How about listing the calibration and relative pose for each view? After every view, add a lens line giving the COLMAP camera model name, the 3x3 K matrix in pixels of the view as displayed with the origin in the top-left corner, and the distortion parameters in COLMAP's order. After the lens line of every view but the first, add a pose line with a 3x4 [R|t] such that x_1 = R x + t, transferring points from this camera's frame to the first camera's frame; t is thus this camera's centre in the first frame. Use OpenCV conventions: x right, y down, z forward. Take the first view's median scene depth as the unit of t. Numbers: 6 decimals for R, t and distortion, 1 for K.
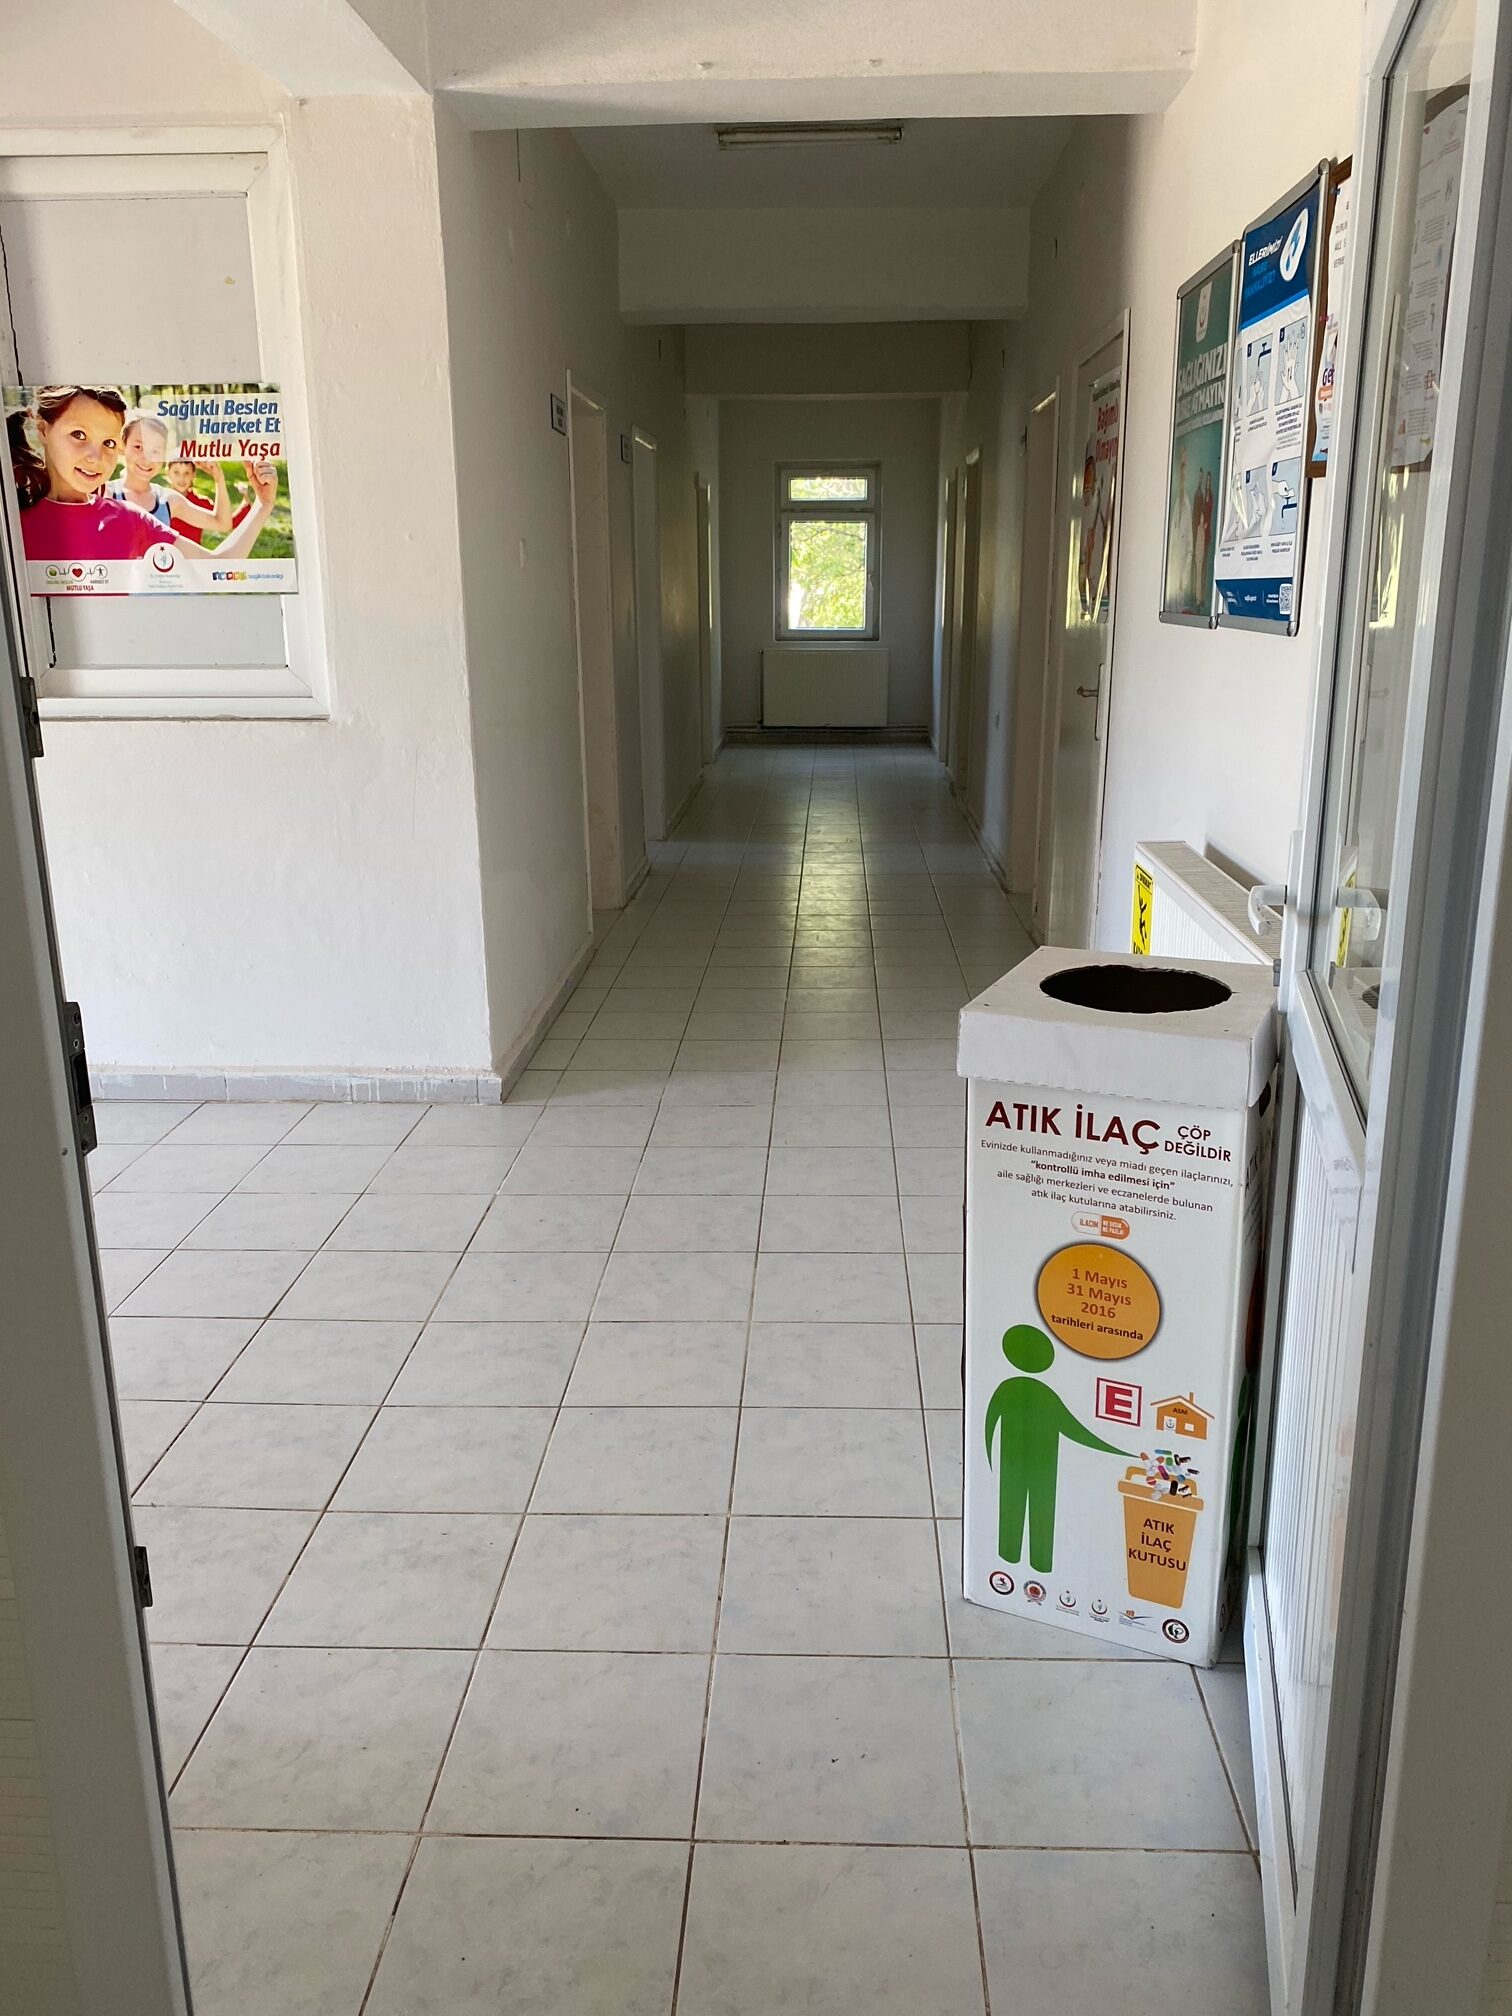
lens RADIAL K [[1563.3, 0, 756.0], [0, 1563.3, 1008.0], [0, 0, 1]] dist [0.007364, 0.006297]
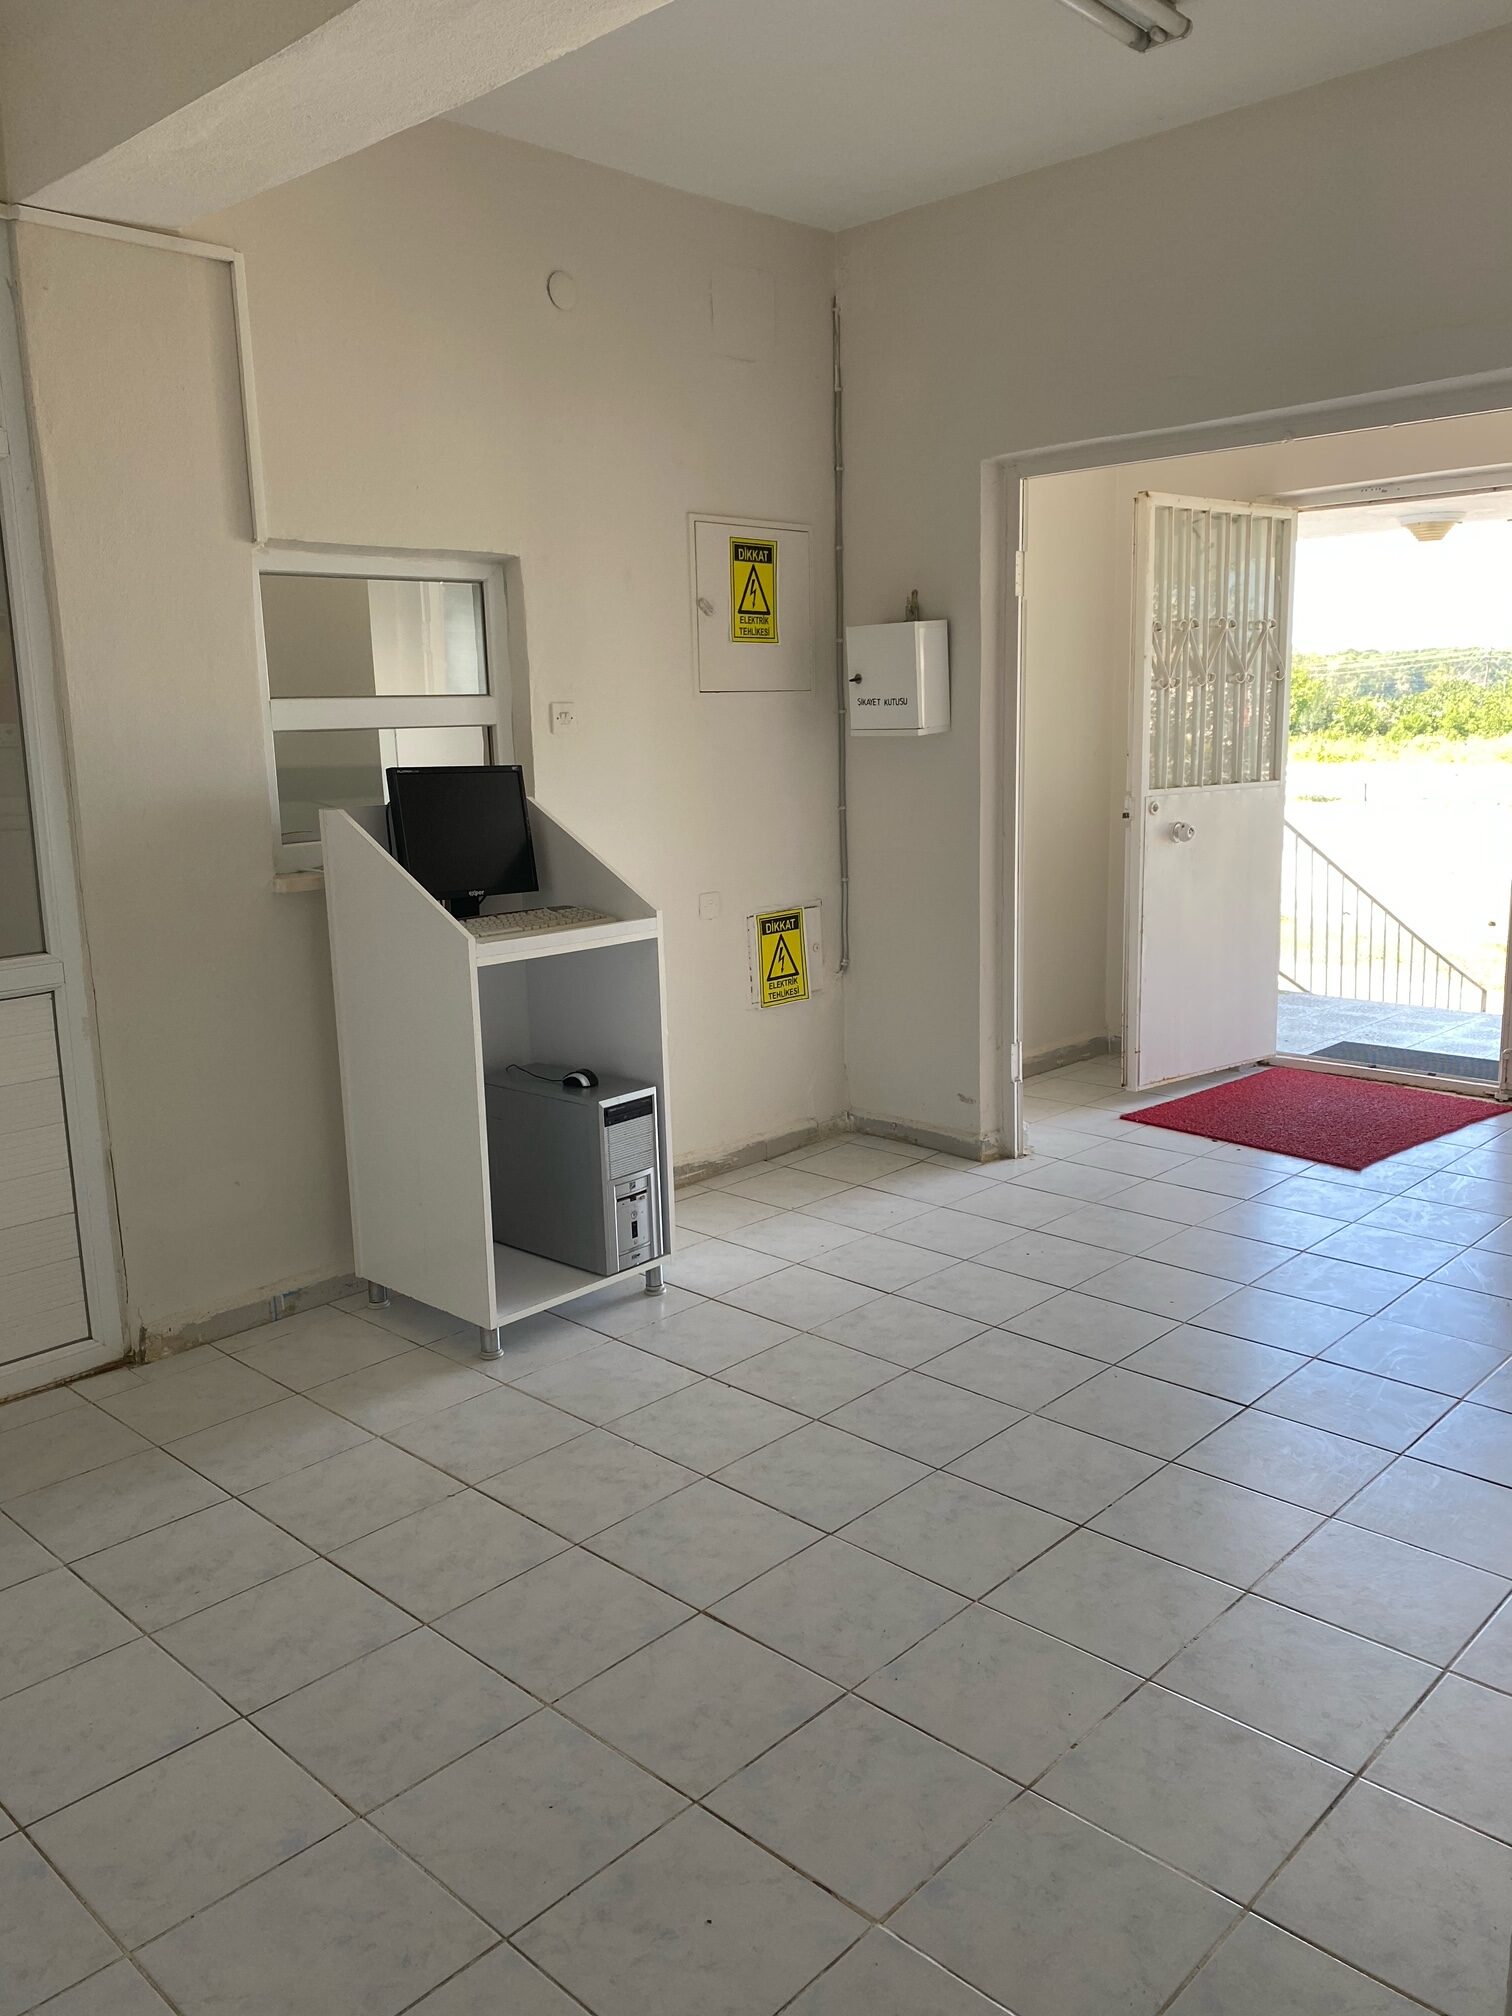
lens RADIAL K [[1563.3, 0, 756.0], [0, 1563.3, 1008.0], [0, 0, 1]] dist [0.007364, 0.006297]
pose [[-0.660959, 0.167576, -0.731472, 0.233478], [-0.169145, 0.916395, 0.362780, -0.424948], [0.731111, 0.363508, -0.577355, 1.475467]]
